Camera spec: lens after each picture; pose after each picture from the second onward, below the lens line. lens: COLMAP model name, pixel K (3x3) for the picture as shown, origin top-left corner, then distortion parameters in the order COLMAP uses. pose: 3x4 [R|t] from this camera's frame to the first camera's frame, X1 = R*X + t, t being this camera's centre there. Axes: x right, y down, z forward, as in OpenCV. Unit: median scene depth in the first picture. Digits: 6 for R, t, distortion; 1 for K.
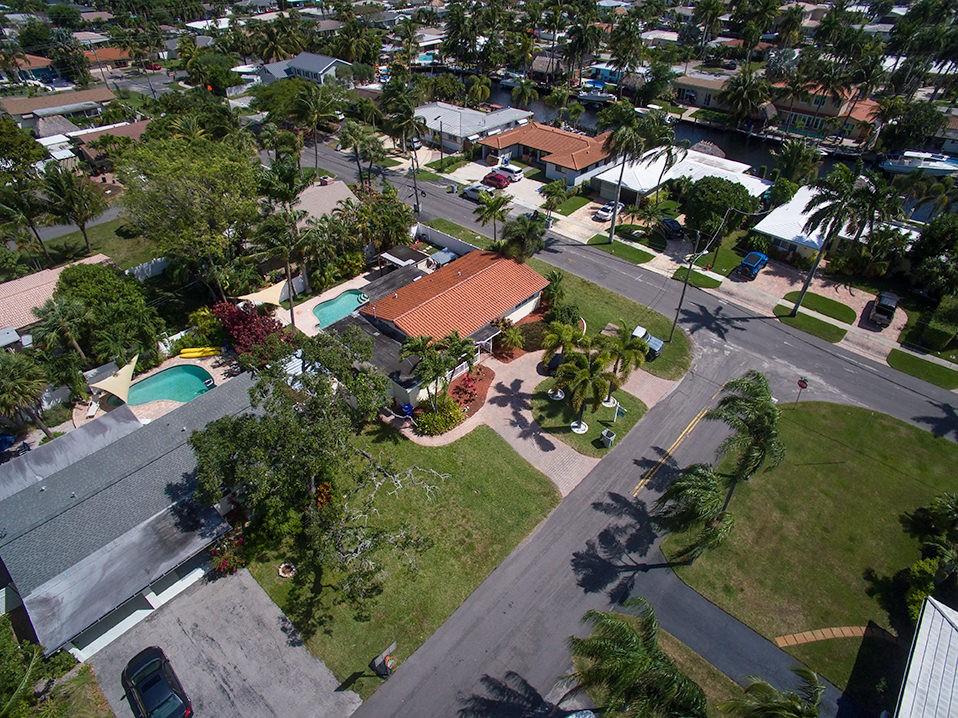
lens RADIAL K [[553.7, 0, 479.0], [0, 553.7, 359.0], [0, 0, 1]] dist [-0.118955, 0.082201]
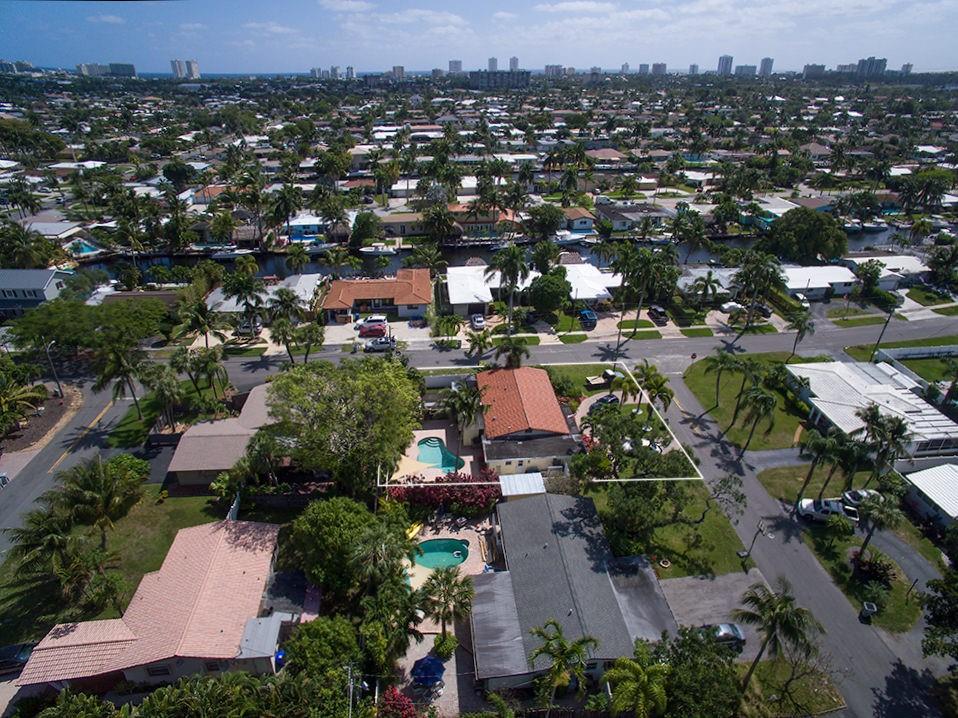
lens RADIAL K [[553.7, 0, 479.0], [0, 553.7, 359.0], [0, 0, 1]] dist [-0.118955, 0.082201]
pose [[0.676922, -0.362199, 0.640772, -0.765530], [0.484411, 0.874669, -0.017330, -0.185502], [-0.554186, 0.322128, 0.767536, -0.050209]]
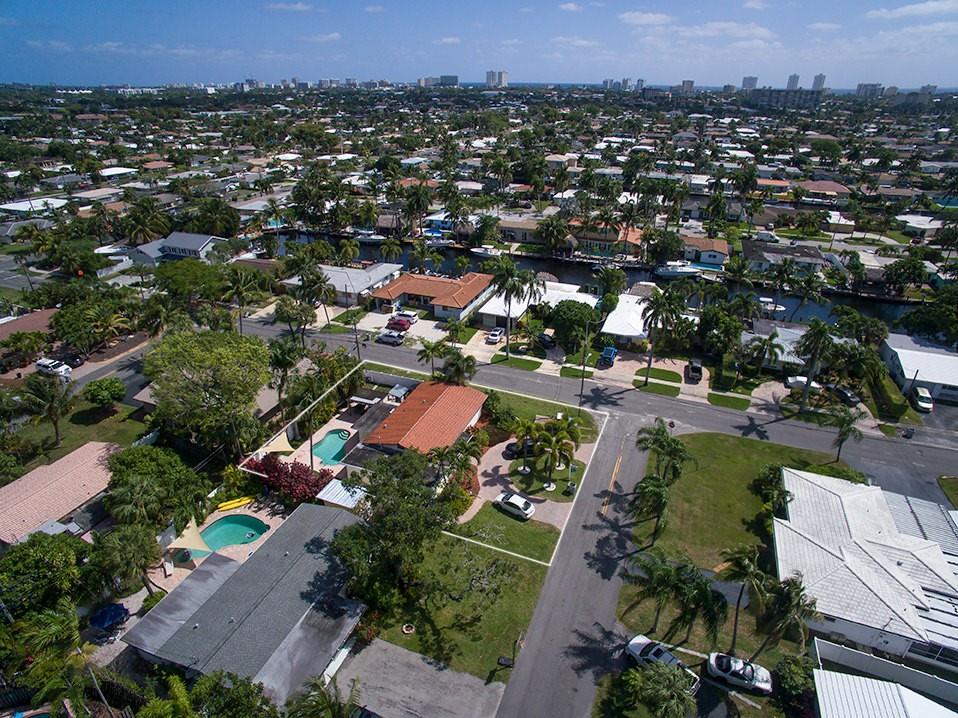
lens RADIAL K [[553.7, 0, 479.0], [0, 553.7, 359.0], [0, 0, 1]] dist [-0.118955, 0.082201]
pose [[0.933767, -0.162455, 0.318886, -0.258304], [0.226261, 0.958342, -0.174317, 0.008210], [-0.277283, 0.234923, 0.931625, -0.242209]]
